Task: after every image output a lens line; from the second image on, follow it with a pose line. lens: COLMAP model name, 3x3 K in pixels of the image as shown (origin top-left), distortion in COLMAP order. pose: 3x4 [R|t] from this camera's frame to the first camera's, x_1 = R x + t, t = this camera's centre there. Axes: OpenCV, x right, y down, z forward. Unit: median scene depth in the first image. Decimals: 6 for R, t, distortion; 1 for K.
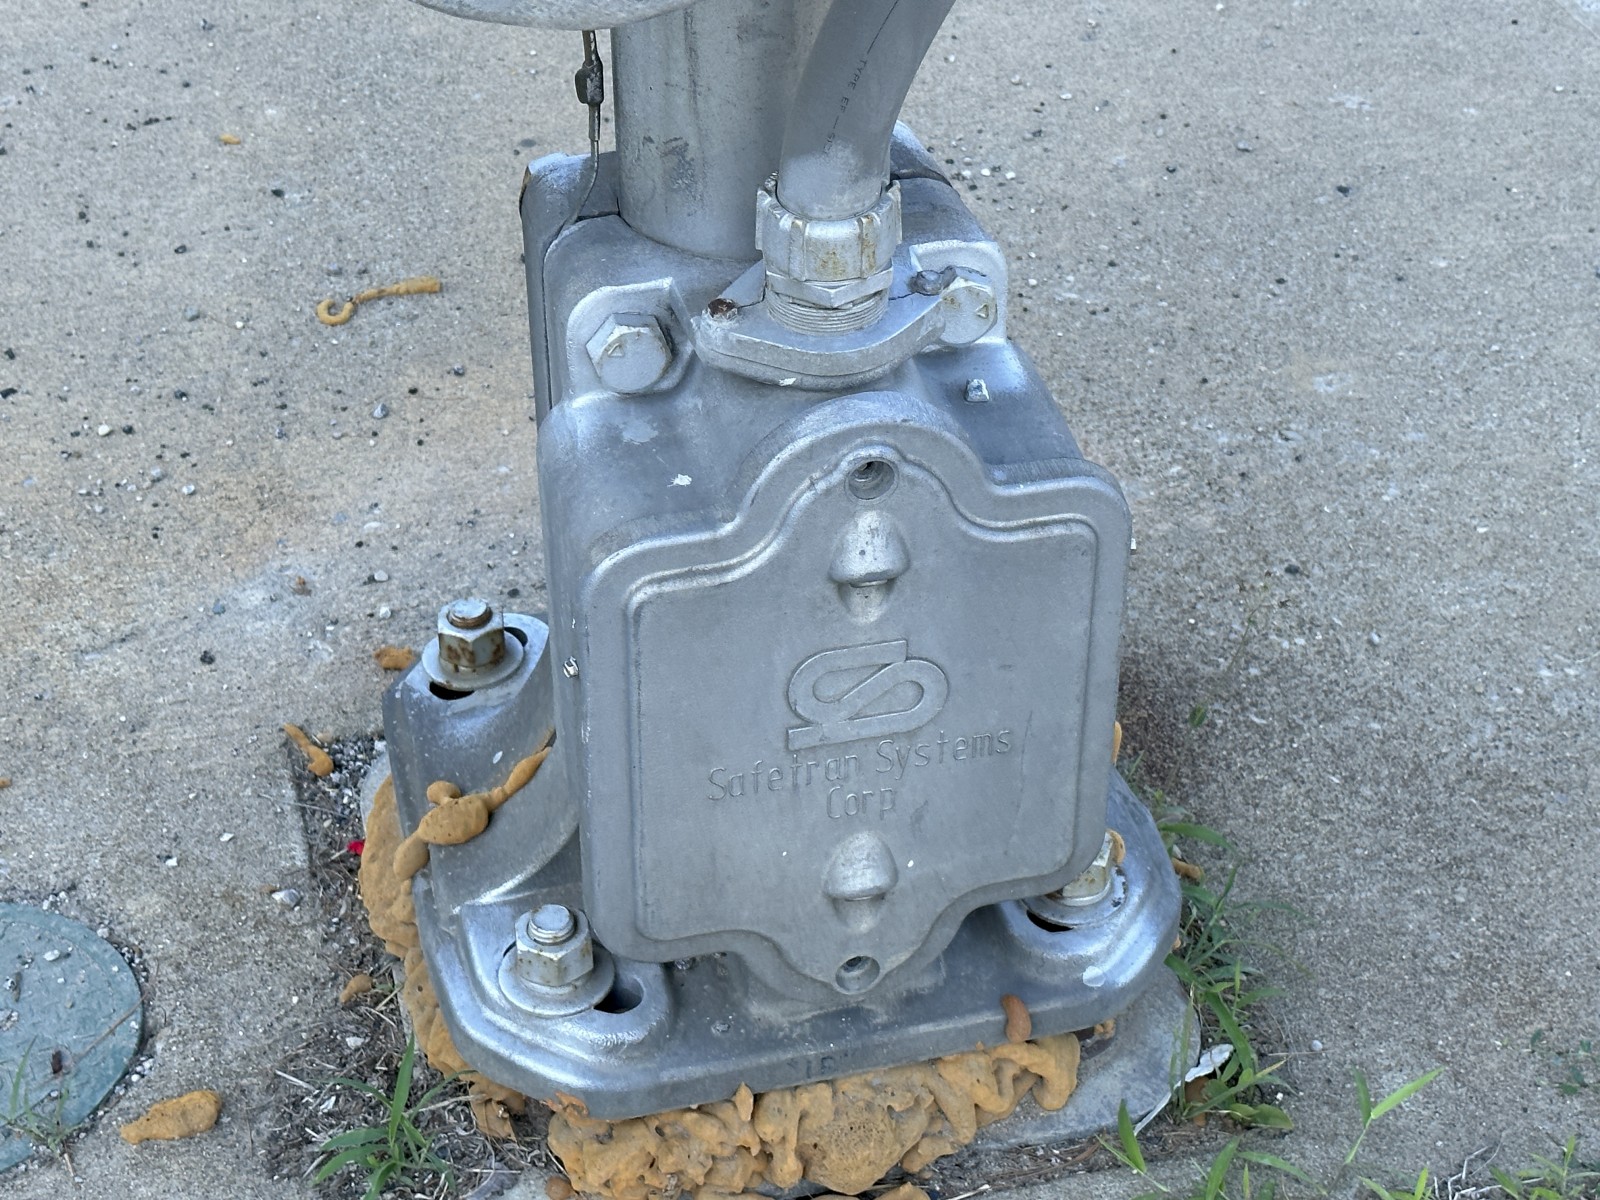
lens RADIAL K [[2926.8, 0, 800.0], [0, 2926.8, 600.0], [0, 0, 1]] dist [0.144243, -0.022142]
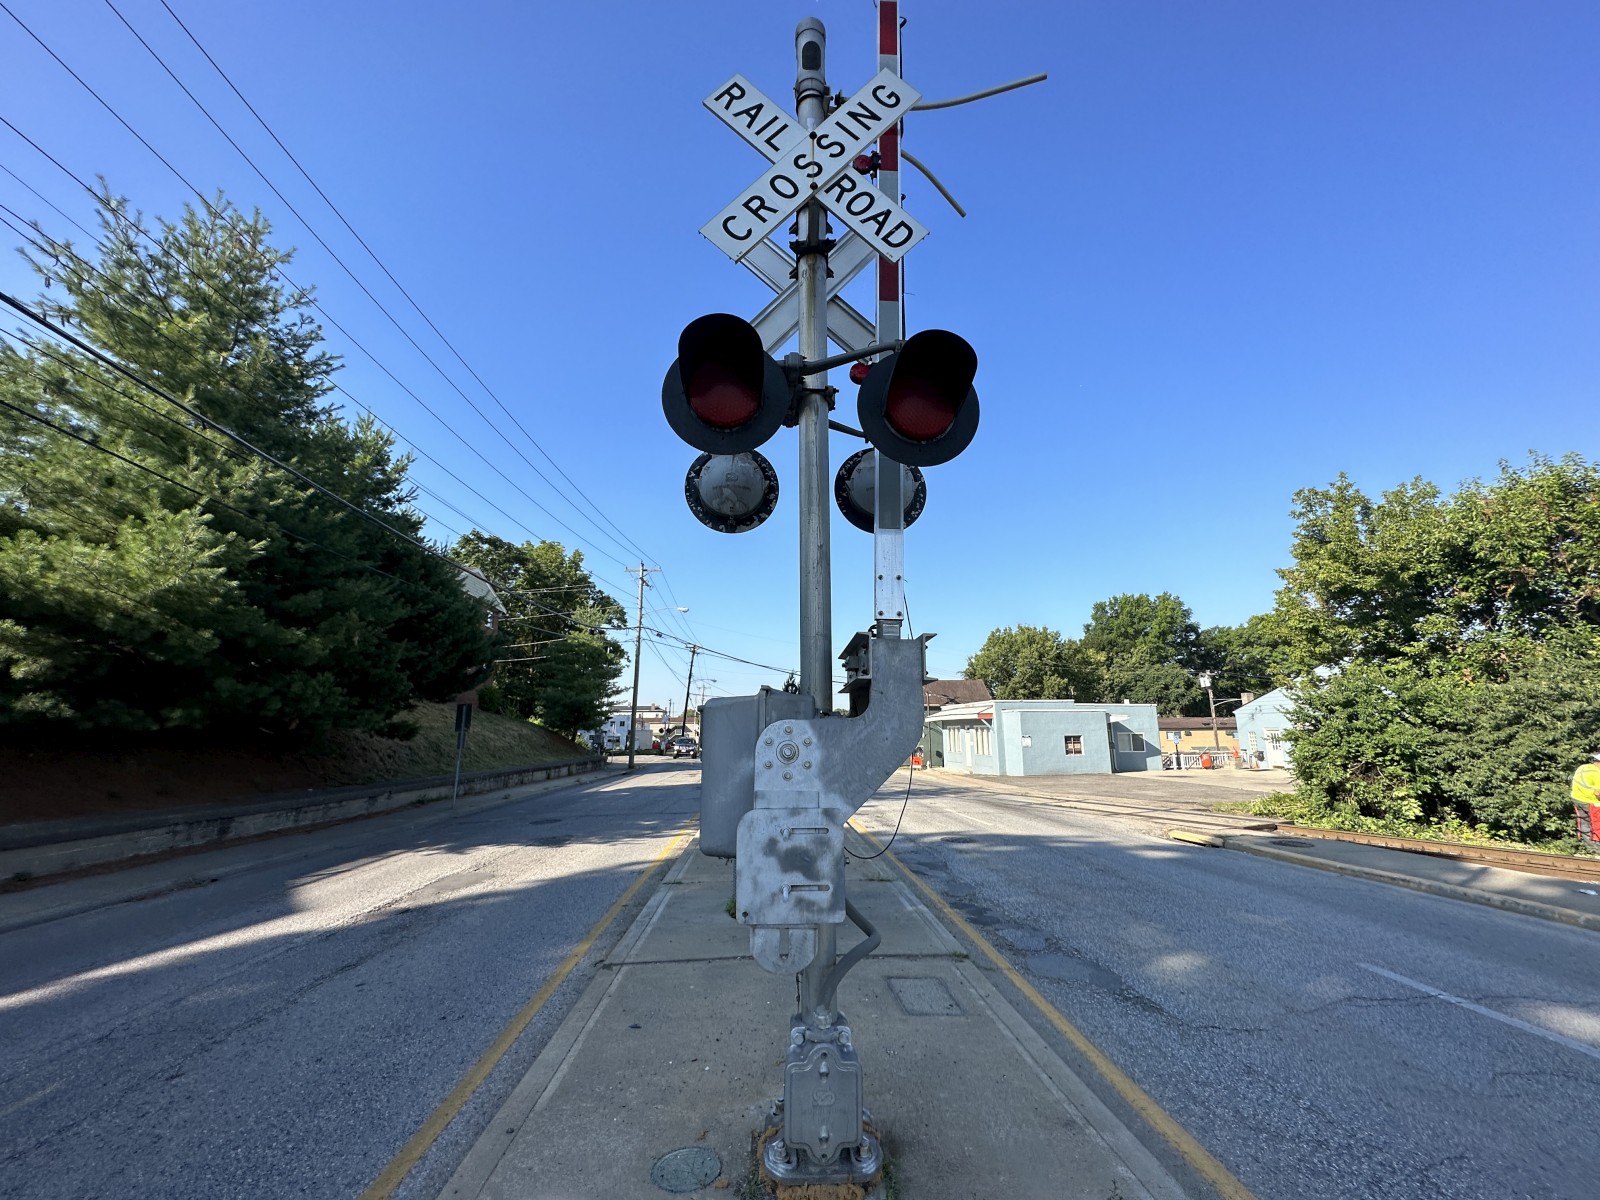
lens RADIAL K [[628.2, 0, 800.0], [0, 628.2, 600.0], [0, 0, 1]] dist [0.000548, 0.000002]
pose [[0.977333, -0.046650, -0.206504, 0.304271], [-0.124231, 0.663454, -0.737832, 0.330243], [0.171426, 0.746762, 0.642620, -0.813558]]
